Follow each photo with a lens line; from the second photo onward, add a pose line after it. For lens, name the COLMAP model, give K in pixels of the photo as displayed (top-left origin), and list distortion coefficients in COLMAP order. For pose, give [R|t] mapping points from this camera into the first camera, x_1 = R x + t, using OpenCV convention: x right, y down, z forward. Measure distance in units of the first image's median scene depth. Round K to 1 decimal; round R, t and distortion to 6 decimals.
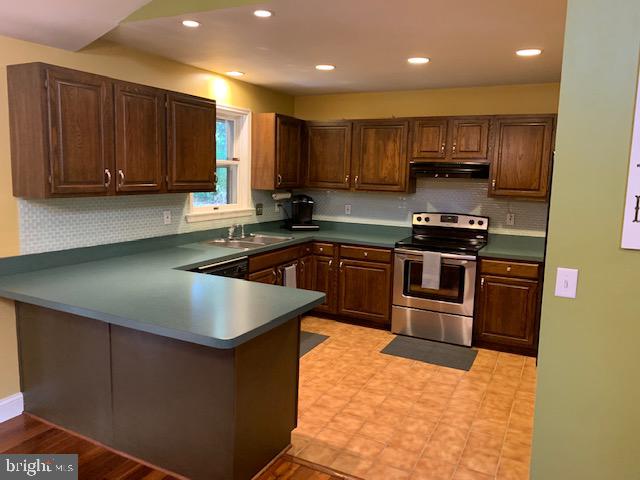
lens RADIAL K [[479.9, 0, 321.7], [0, 479.9, 235.9], [0, 0, 1]] dist [0.004411, -0.002876]
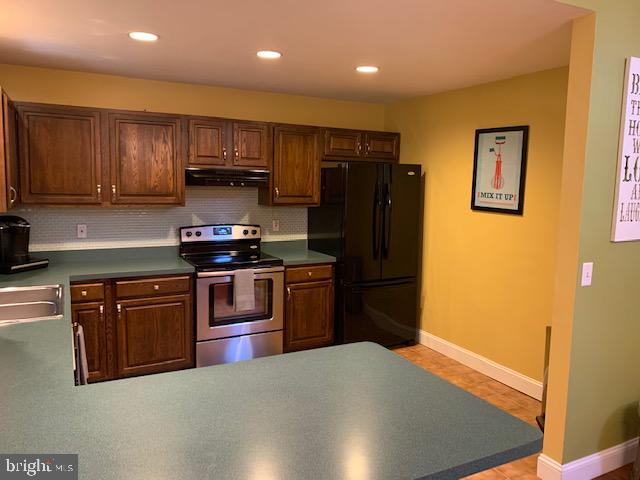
lens RADIAL K [[479.9, 0, 321.7], [0, 479.9, 235.9], [0, 0, 1]] dist [0.004411, -0.002876]
pose [[0.549760, -0.106351, 0.828525, -0.393471], [0.102099, 0.992980, 0.059714, -0.062855], [-0.829059, 0.051763, 0.556760, 0.348145]]
